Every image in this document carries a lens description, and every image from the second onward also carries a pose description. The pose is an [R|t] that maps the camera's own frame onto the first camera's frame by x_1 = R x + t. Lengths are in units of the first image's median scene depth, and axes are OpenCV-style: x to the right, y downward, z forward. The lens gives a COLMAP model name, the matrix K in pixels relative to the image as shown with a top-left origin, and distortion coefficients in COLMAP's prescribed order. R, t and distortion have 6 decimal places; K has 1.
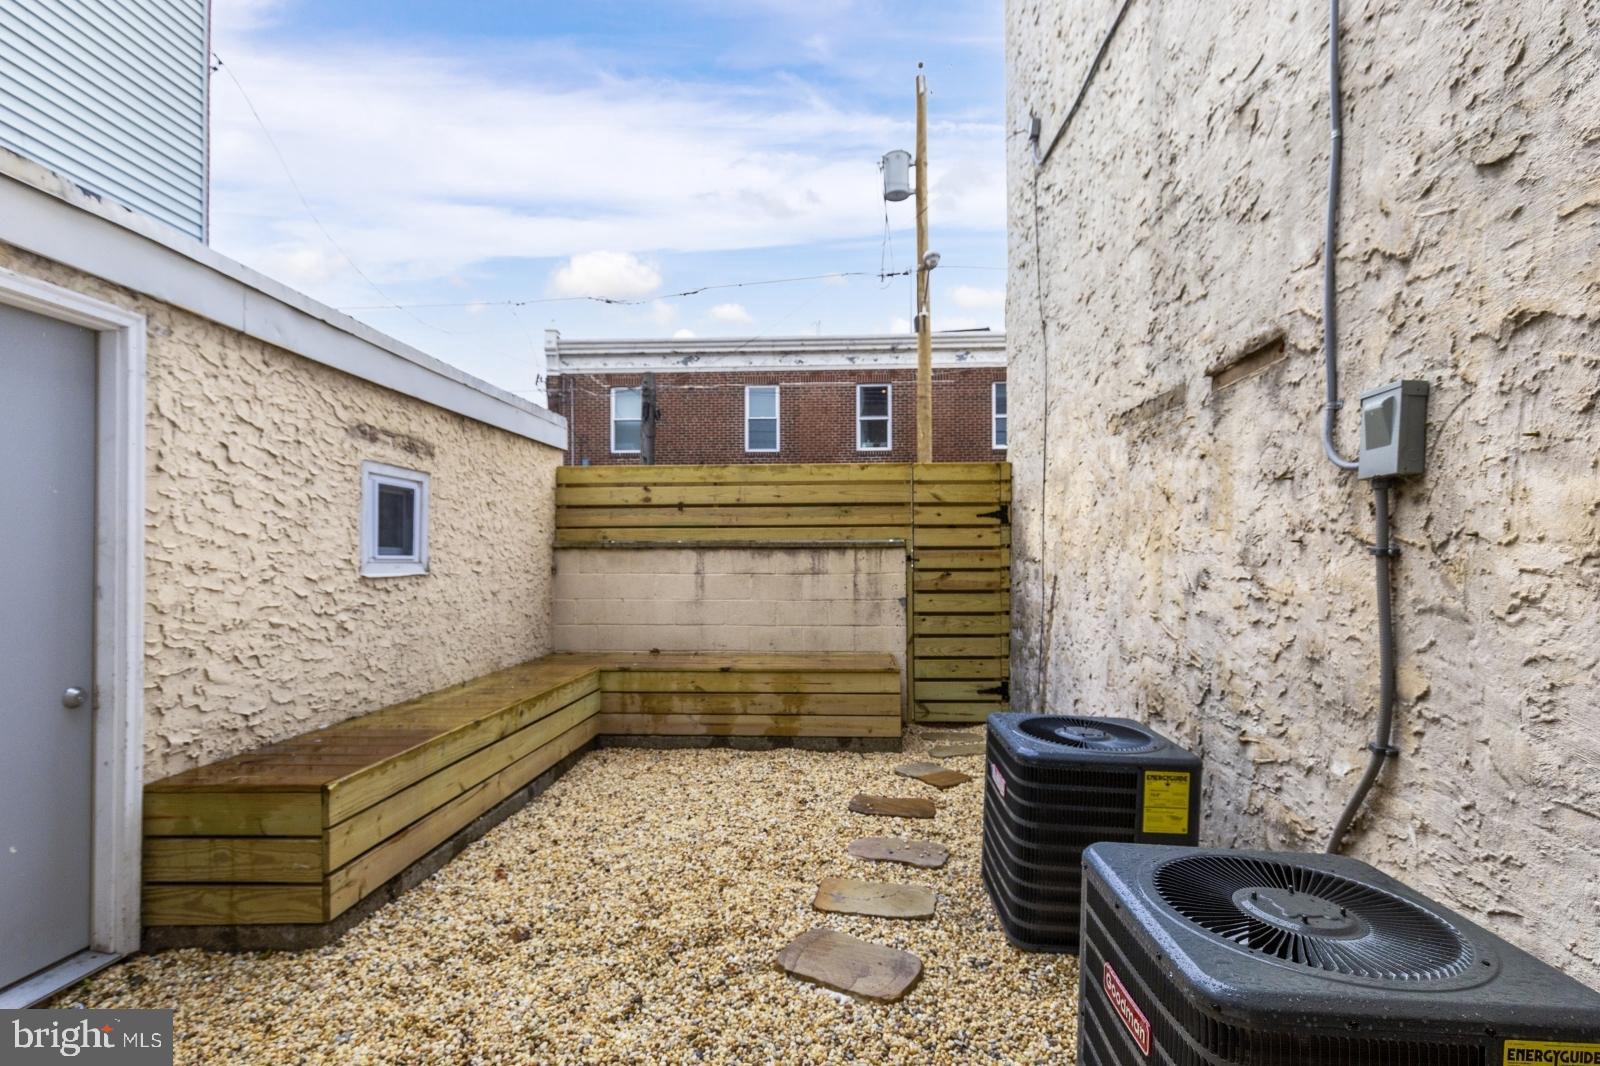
lens RADIAL K [[734.0, 0, 800.8], [0, 734.0, 554.9], [0, 0, 1]] dist [0.000219, -0.000573]
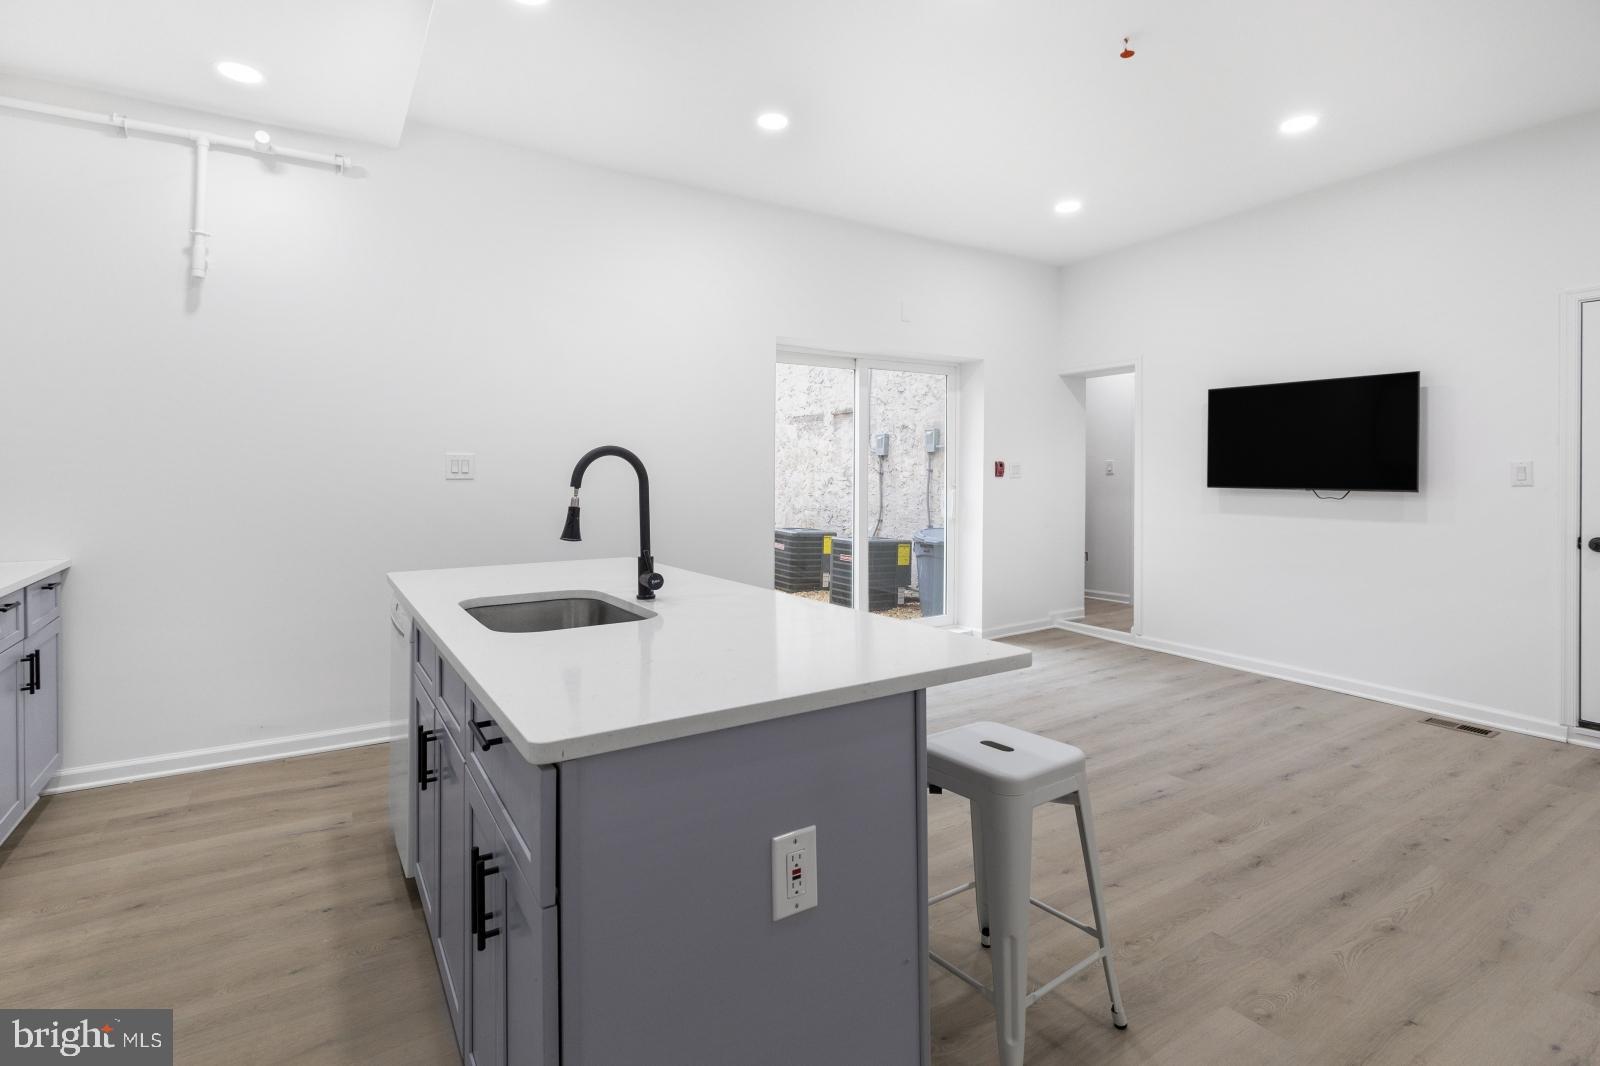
lens RADIAL K [[769.9, 0, 788.9], [0, 769.9, 468.9], [0, 0, 1]] dist [0.002414, -0.000803]
pose [[0.823815, 0.010776, 0.566757, -0.778827], [-0.011212, 0.999933, -0.002715, -0.003173], [-0.566749, -0.004117, 0.823881, -0.851618]]
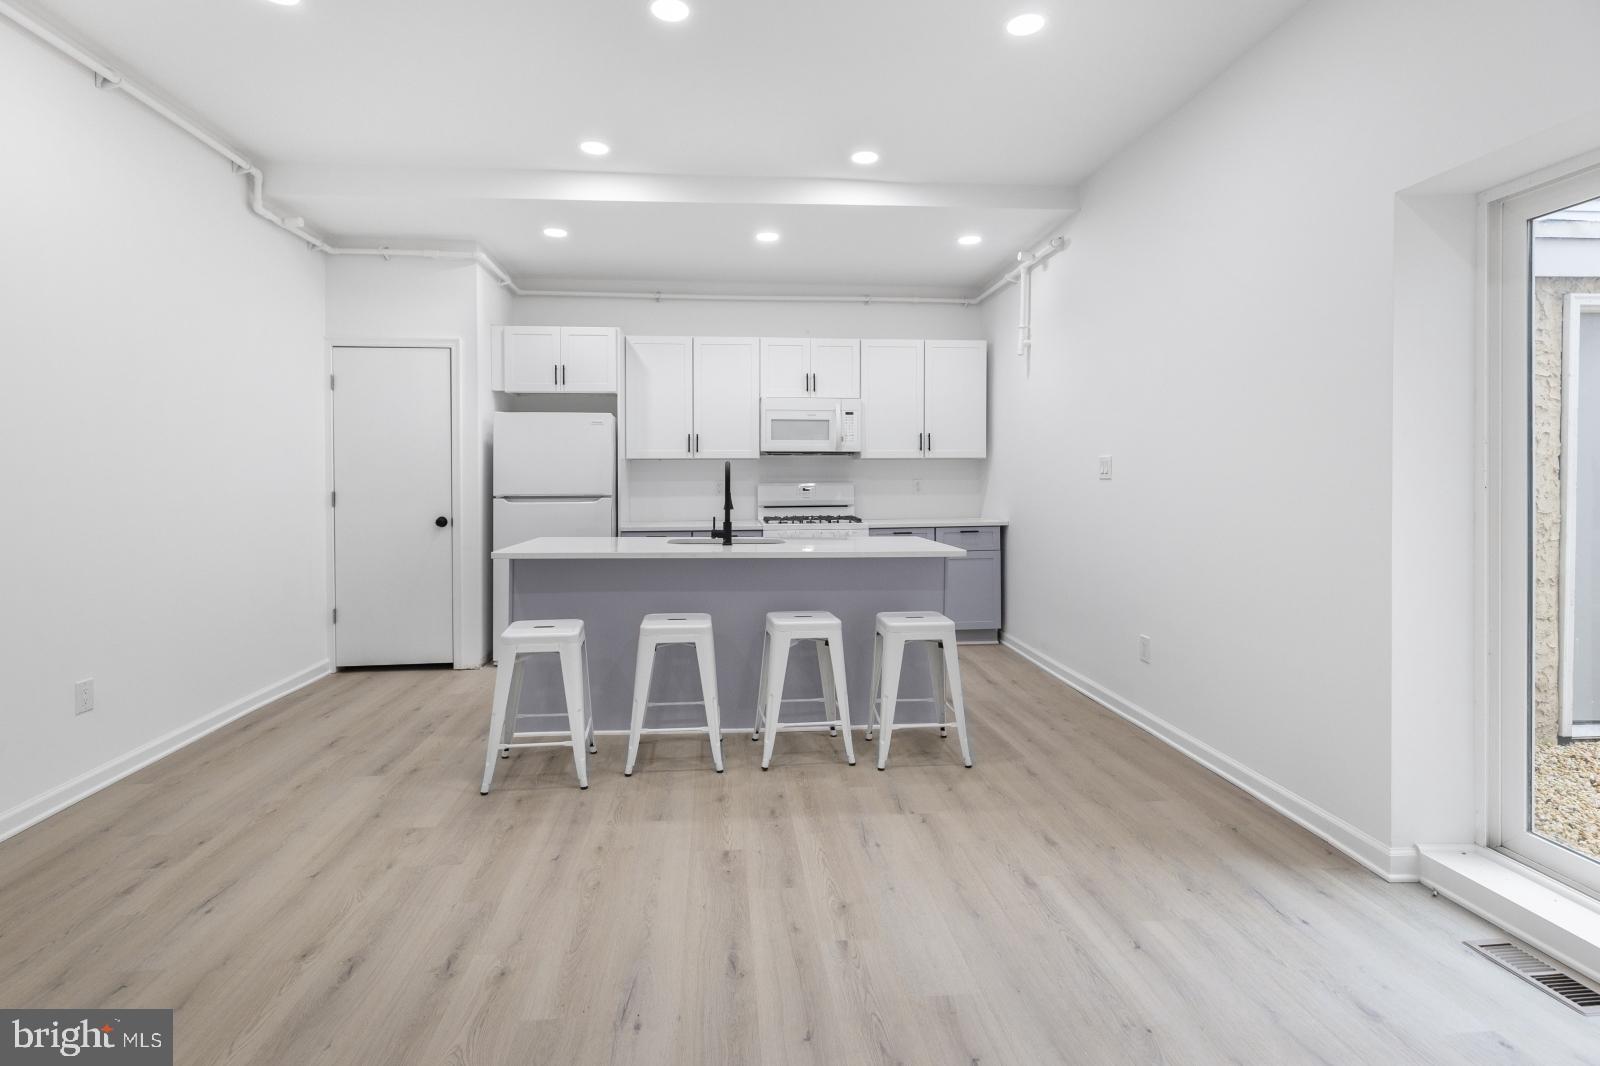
lens RADIAL K [[758.9, 0, 789.0], [0, 758.9, 486.9], [0, 0, 1]] dist [0.002738, 0.000410]
pose [[0.129906, 0.016404, -0.991391, 0.165385], [0.011369, 0.999773, 0.018032, -0.002386], [0.991461, -0.013613, 0.129690, -0.486503]]
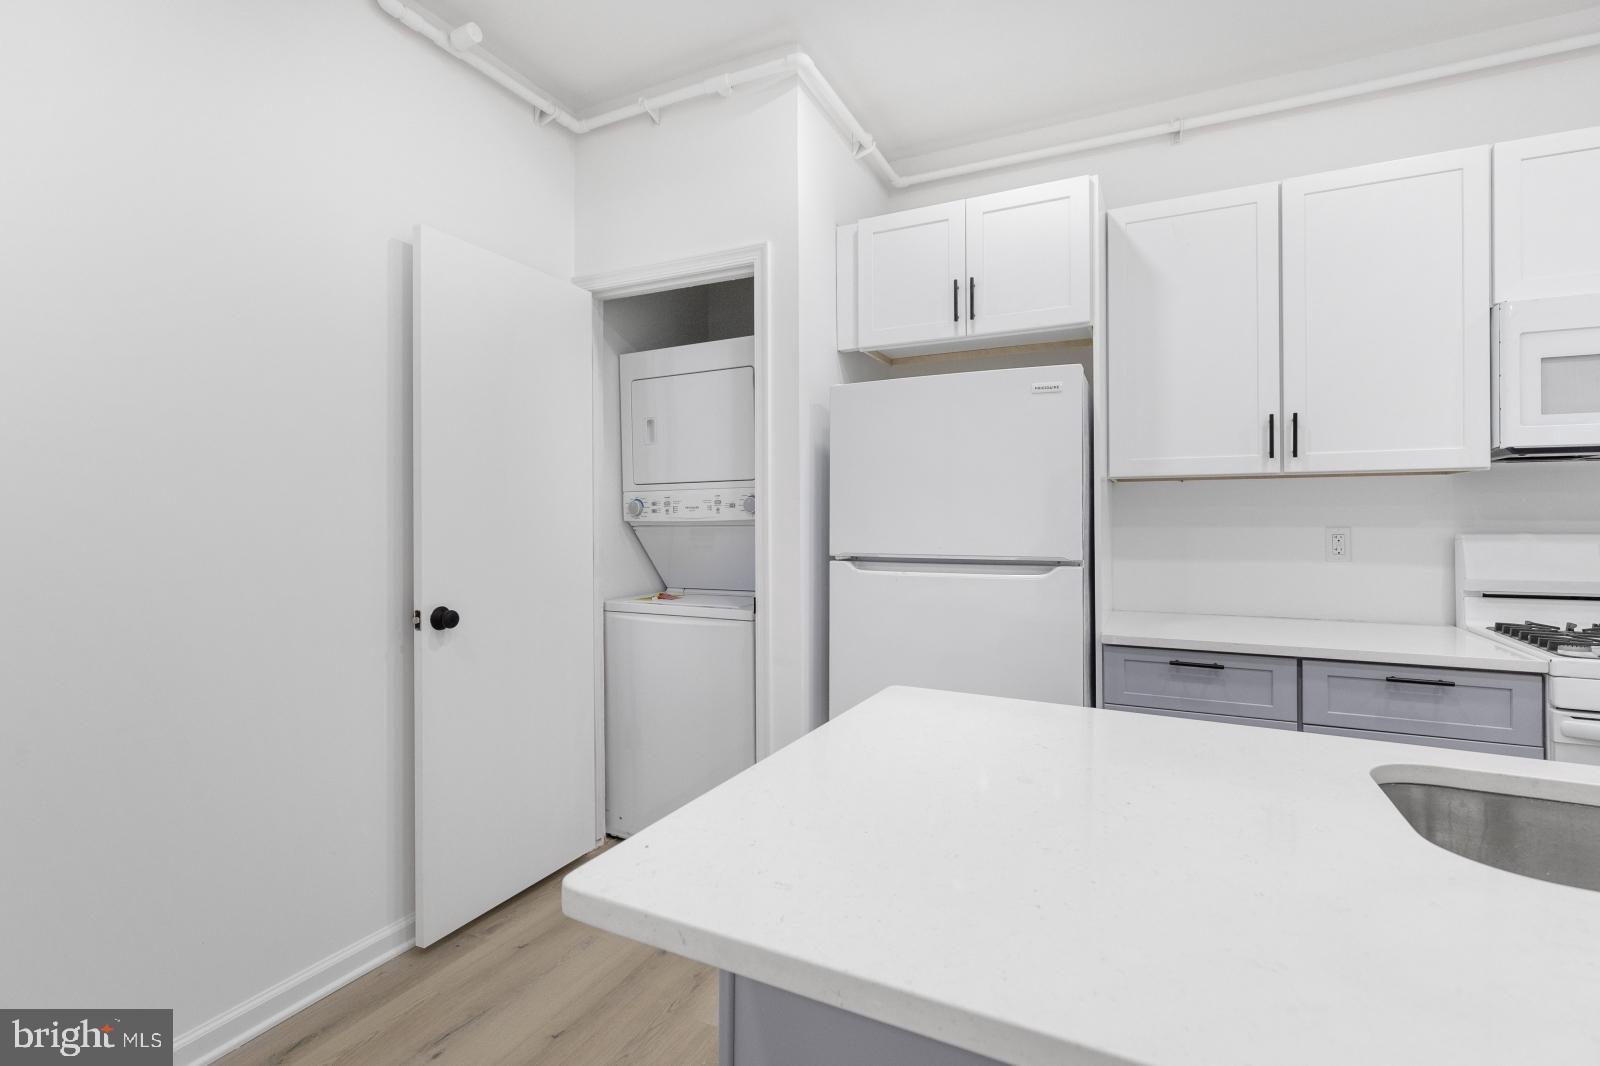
lens RADIAL K [[755.4, 0, 787.8], [0, 755.4, 502.8], [0, 0, 1]] dist [0.004987, 0.000148]
pose [[-0.405812, -0.003776, -0.913949, -0.421372], [0.012917, 0.999868, -0.009866, -0.006715], [0.913865, -0.015810, -0.405710, -0.569731]]
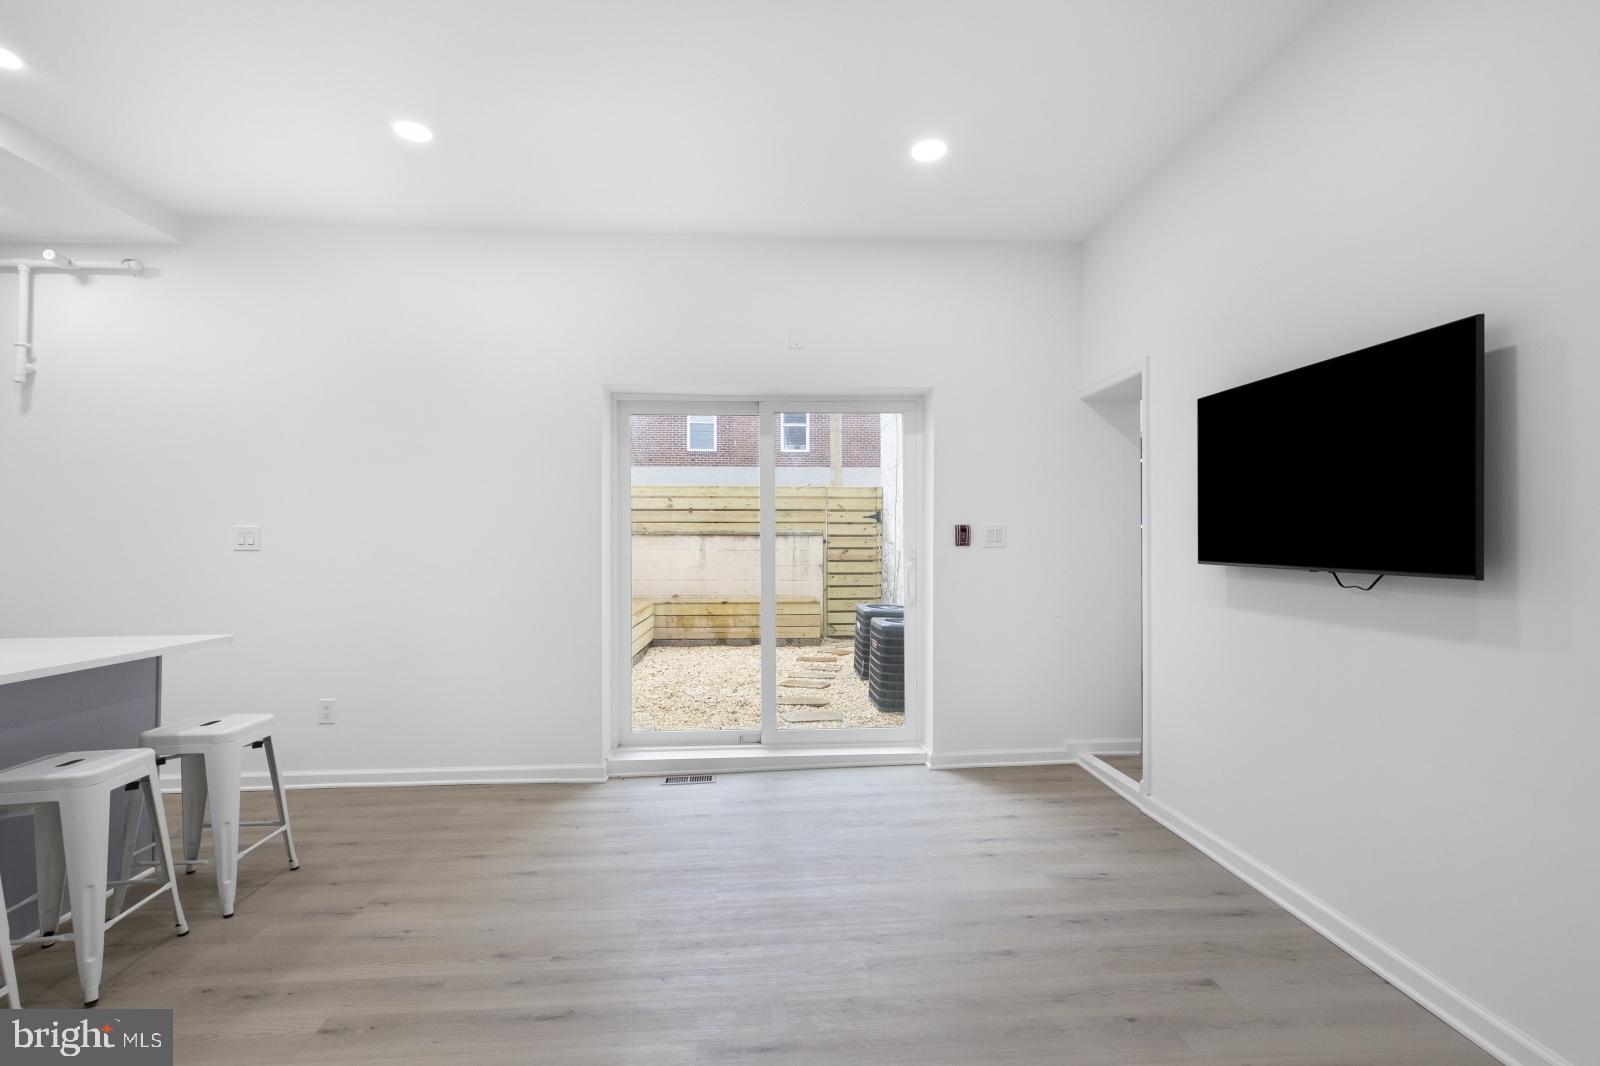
lens RADIAL K [[761.5, 0, 792.8], [0, 761.5, 537.6], [0, 0, 1]] dist [0.006250, 0.000322]
pose [[0.994182, 0.003536, 0.107658, -0.137517], [-0.003716, 0.999992, 0.001471, -0.007922], [-0.107652, -0.001863, 0.994187, -0.885130]]
